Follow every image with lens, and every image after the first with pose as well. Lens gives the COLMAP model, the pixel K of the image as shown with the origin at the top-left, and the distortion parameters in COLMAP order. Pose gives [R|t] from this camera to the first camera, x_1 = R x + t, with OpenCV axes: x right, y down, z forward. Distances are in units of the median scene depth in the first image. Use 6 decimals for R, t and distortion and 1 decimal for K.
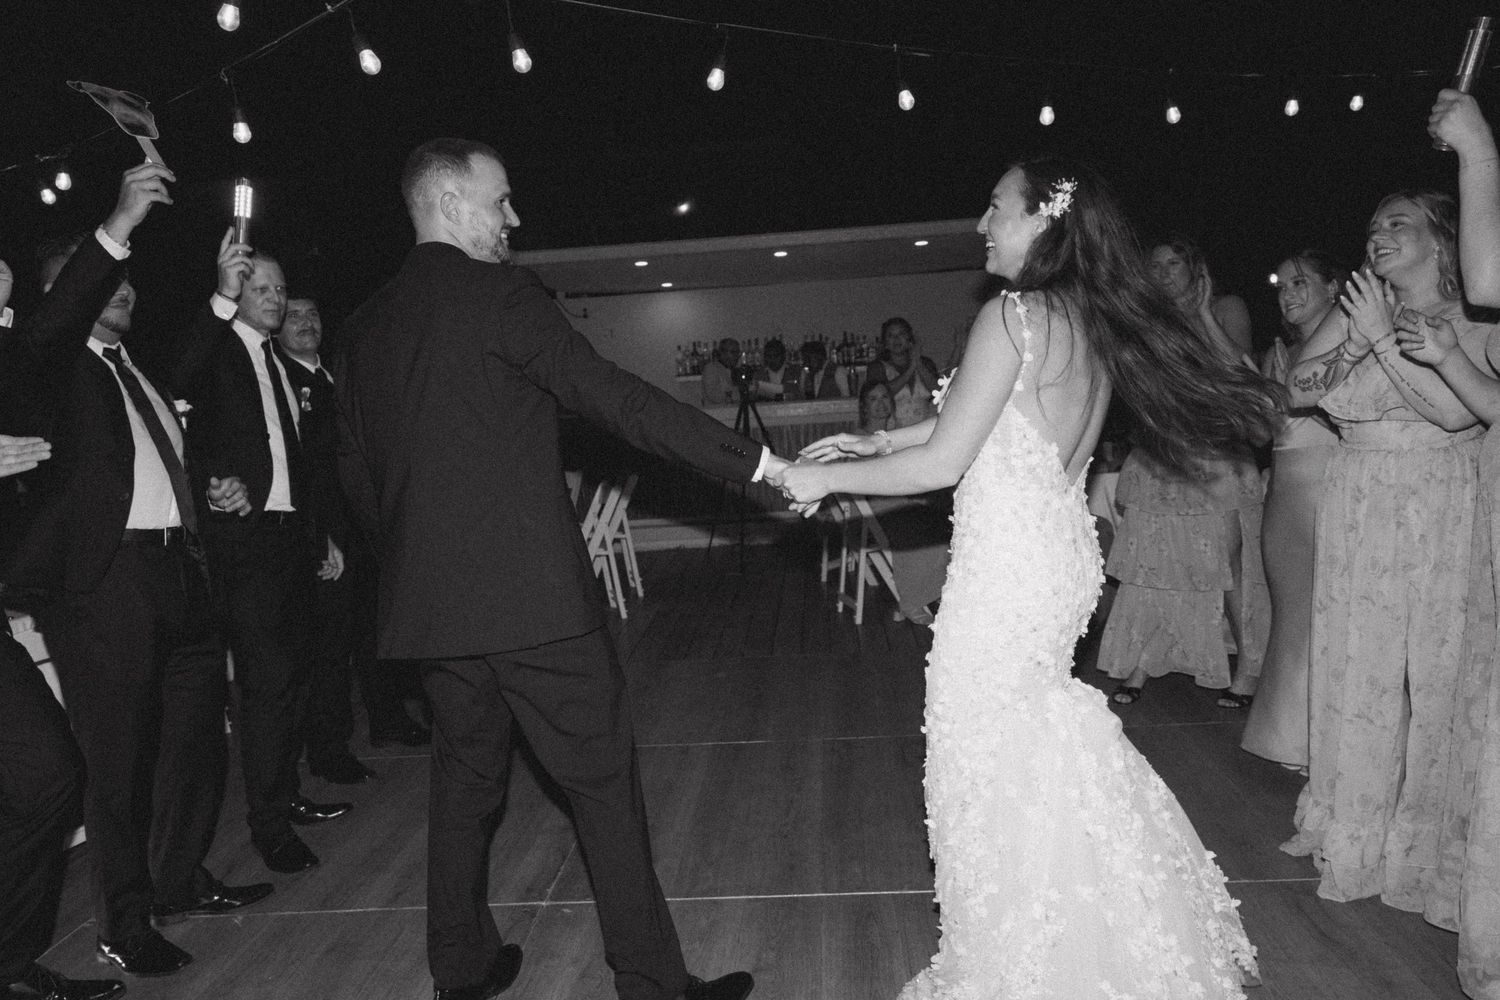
lens RADIAL K [[1173.7, 0, 744.0], [0, 1173.7, 483.1], [0, 0, 1]] dist [-0.002238, -0.006951]
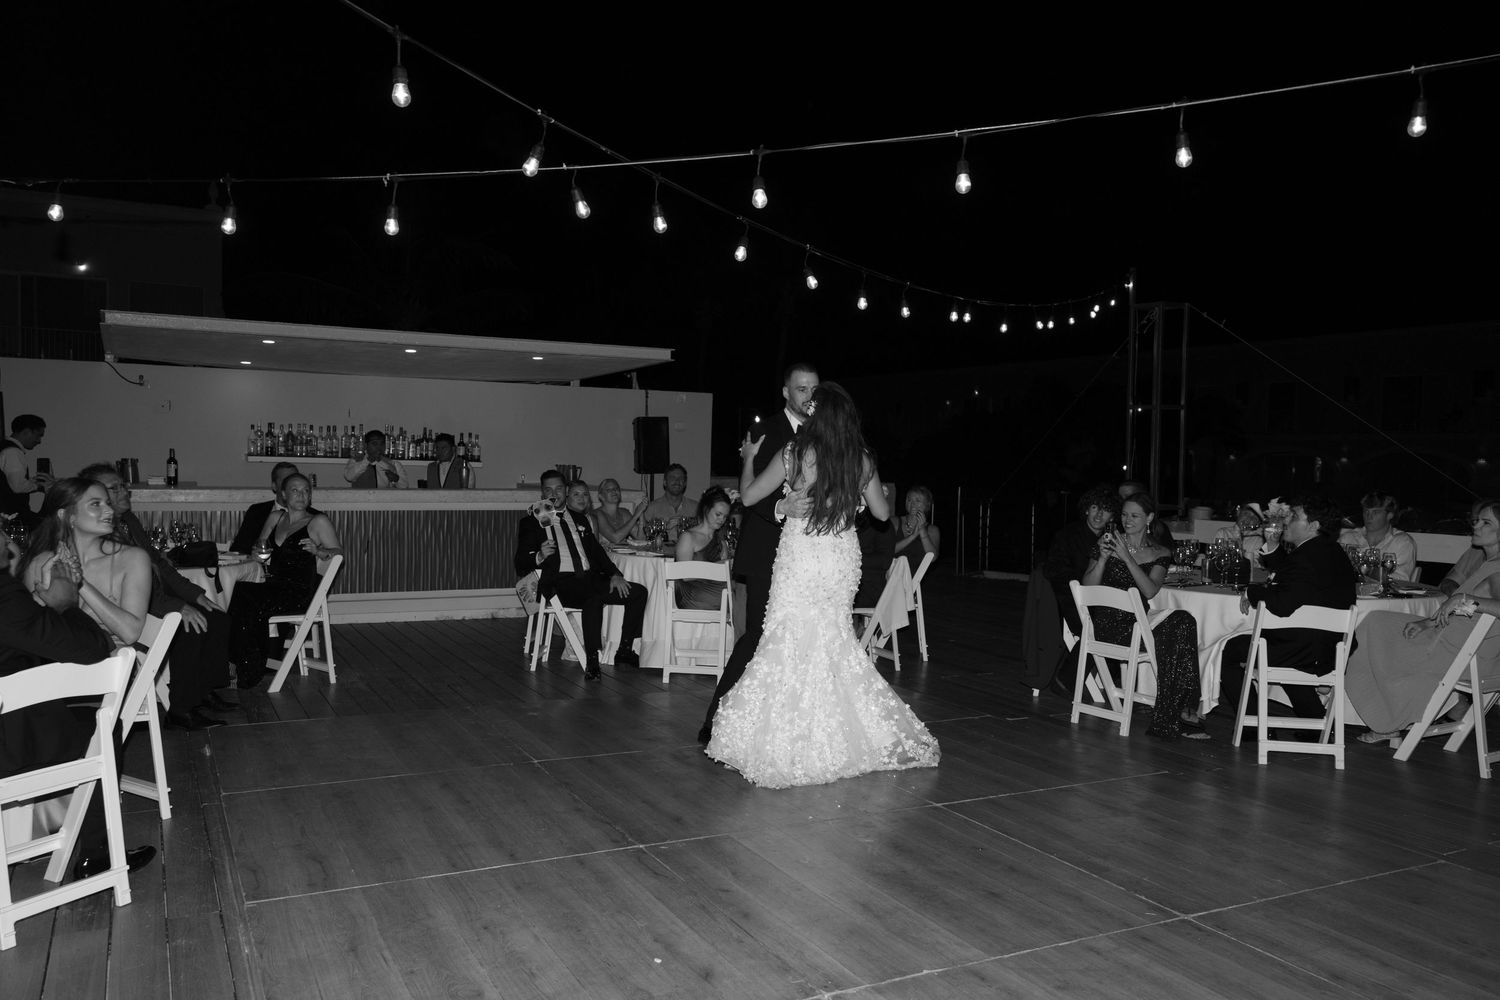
lens RADIAL K [[1185.8, 0, 749.6], [0, 1185.8, 506.4], [0, 0, 1]] dist [0.015003, -0.032106]
pose [[0.850804, 0.061340, 0.521890, -0.701278], [-0.022183, 0.996471, -0.080956, 0.072577], [-0.525014, 0.057300, 0.849163, -0.200990]]
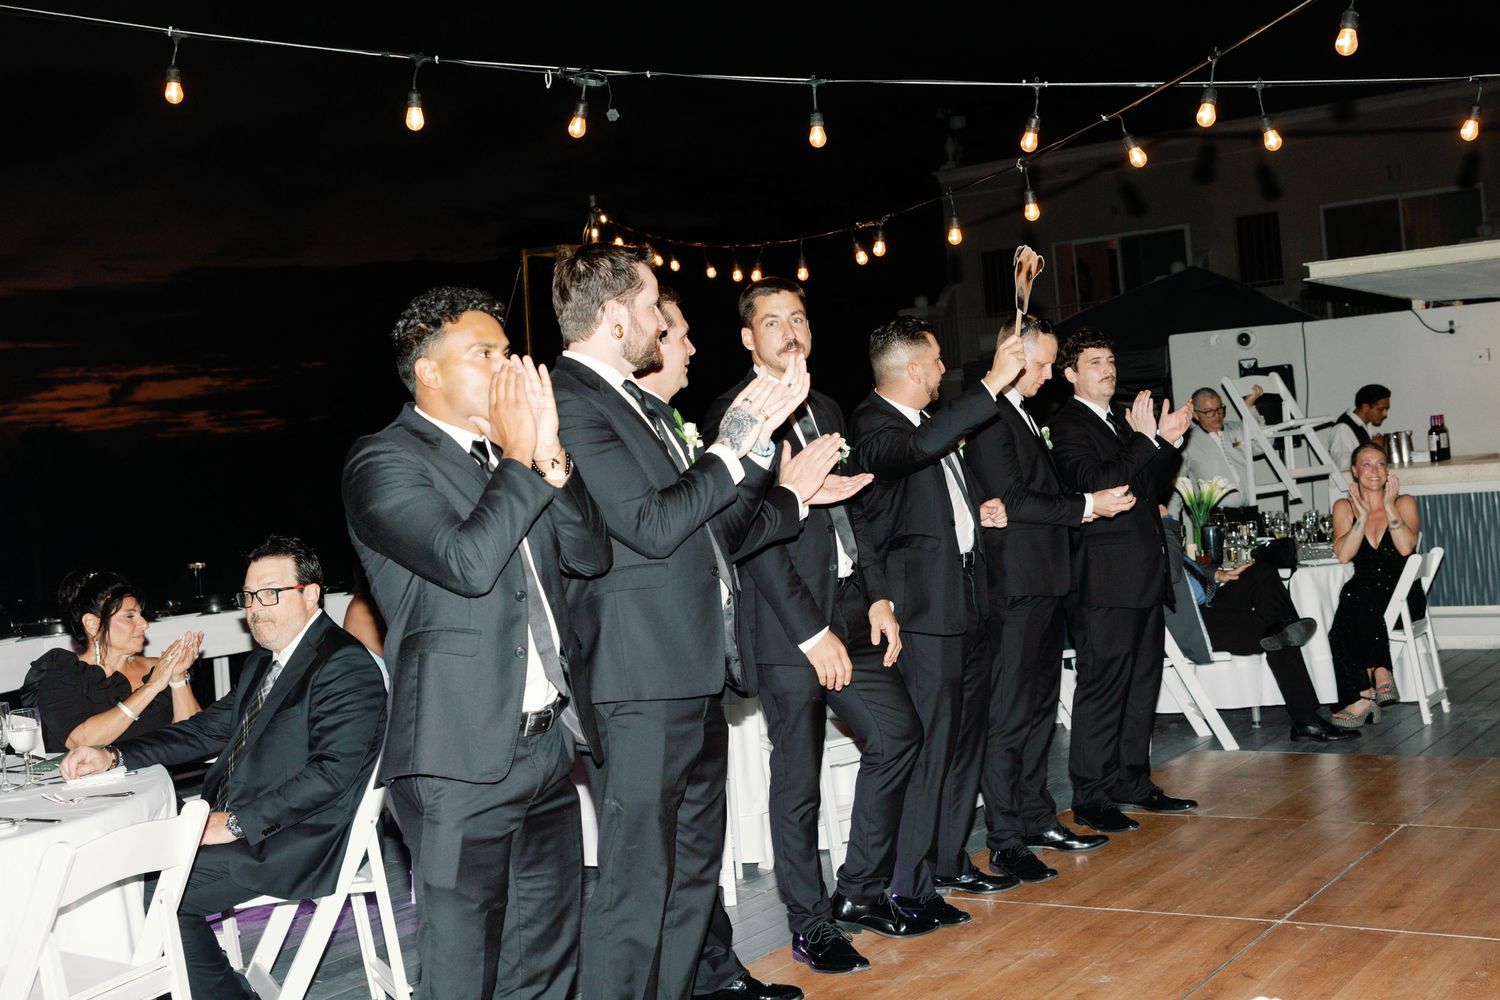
lens RADIAL K [[1776.7, 0, 751.1], [0, 1776.7, 492.6], [0, 0, 1]] dist [-0.081559, 0.033566]
pose [[0.852281, 0.004763, -0.523062, 0.224941], [-0.027098, 0.999018, -0.035056, 0.033290], [0.522382, 0.044051, 0.851573, -0.559706]]
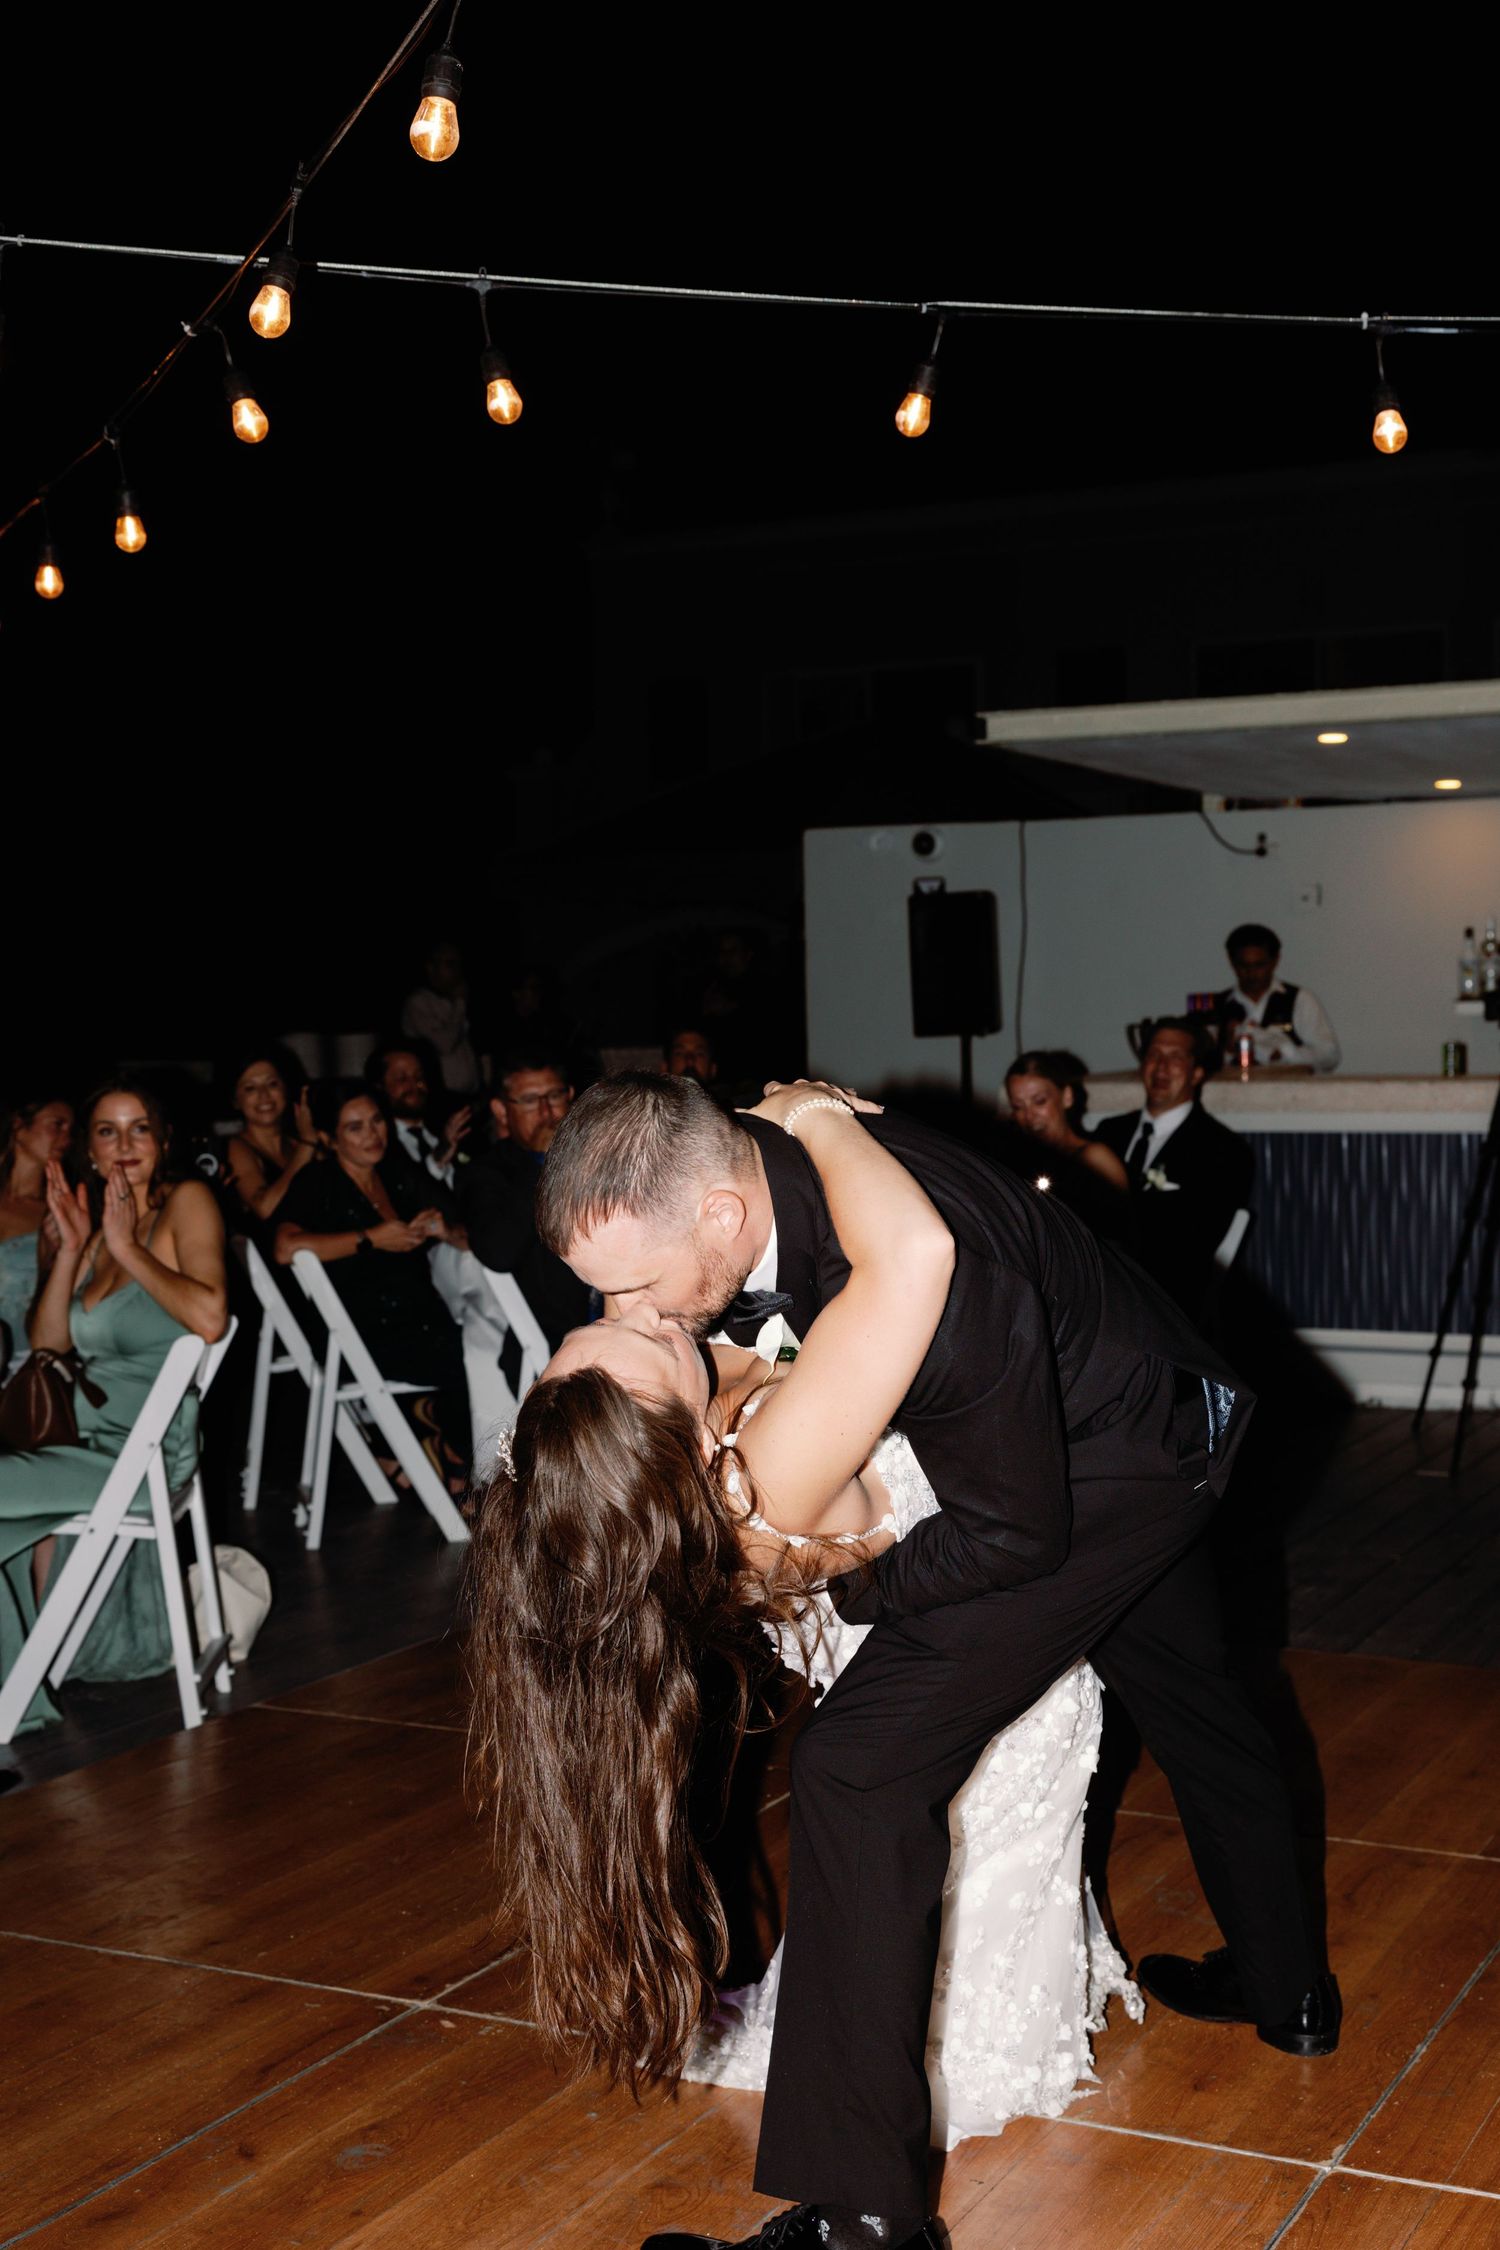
lens RADIAL K [[2856.6, 0, 757.8], [0, 2856.6, 1113.7], [0, 0, 1]] dist [0.004234, 0.062046]
pose [[0.916040, 0.062562, -0.396177, 0.394427], [-0.079494, 0.996484, -0.026449, -0.012010], [0.393130, 0.055722, 0.917793, -0.112799]]
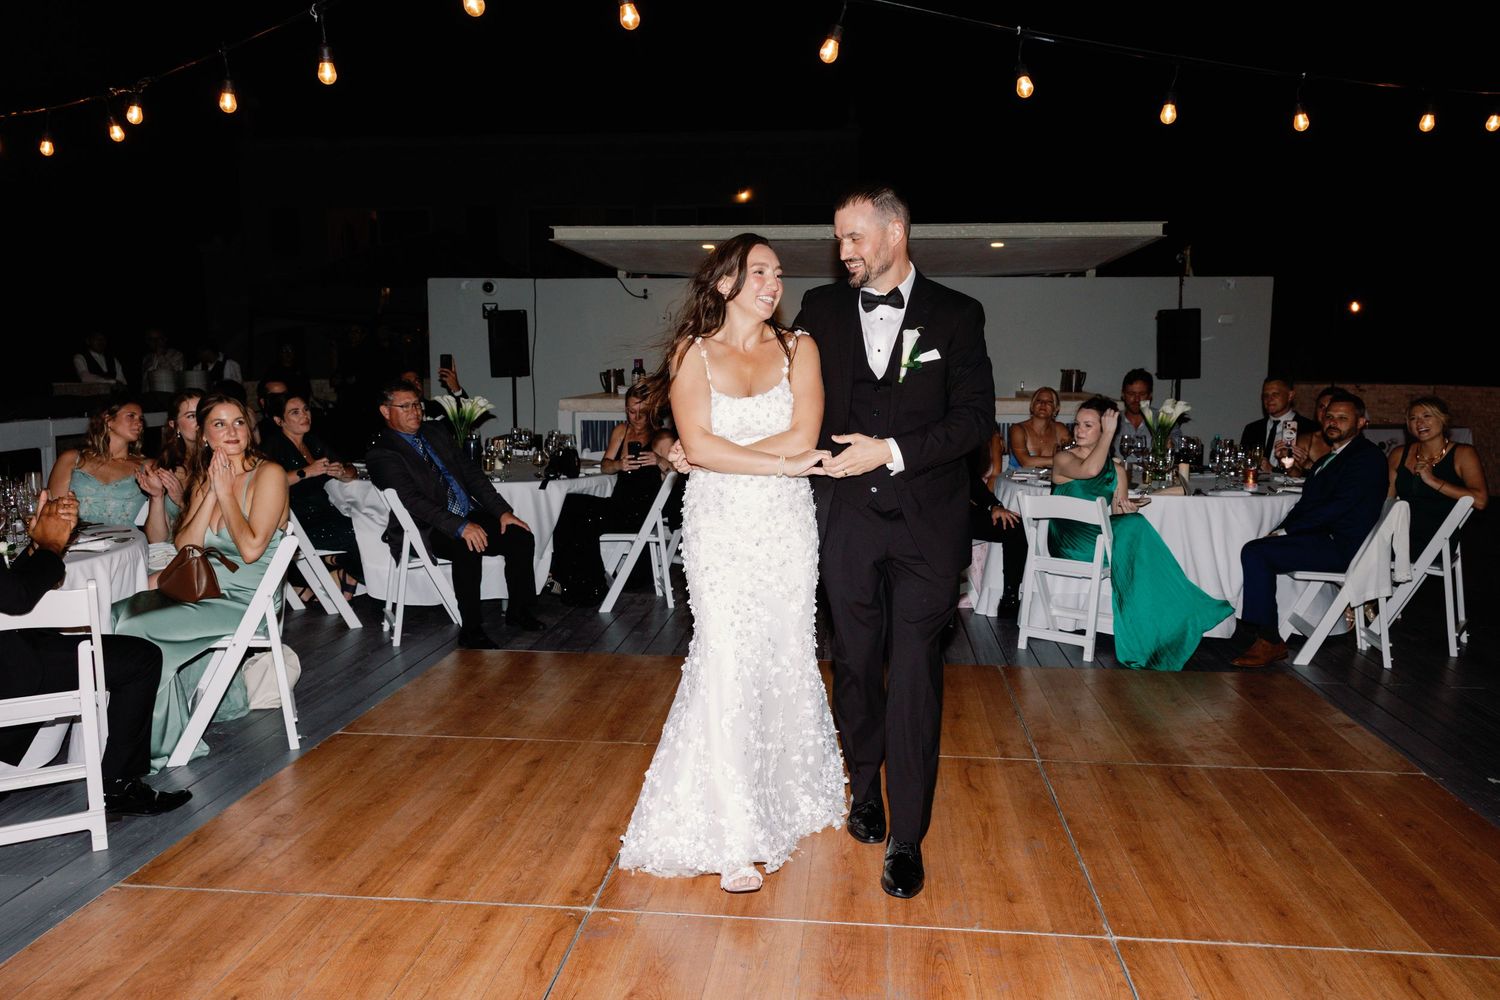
lens RADIAL K [[1170.0, 0, 750.0], [0, 1170.0, 500.0], [0, 0, 1]] dist [-0.000738, 0.011555]
pose [[0.997157, 0.071205, -0.024648, -0.036964], [-0.070653, 0.997245, 0.022590, -0.002701], [0.026189, -0.020784, 0.999441, 0.054933]]
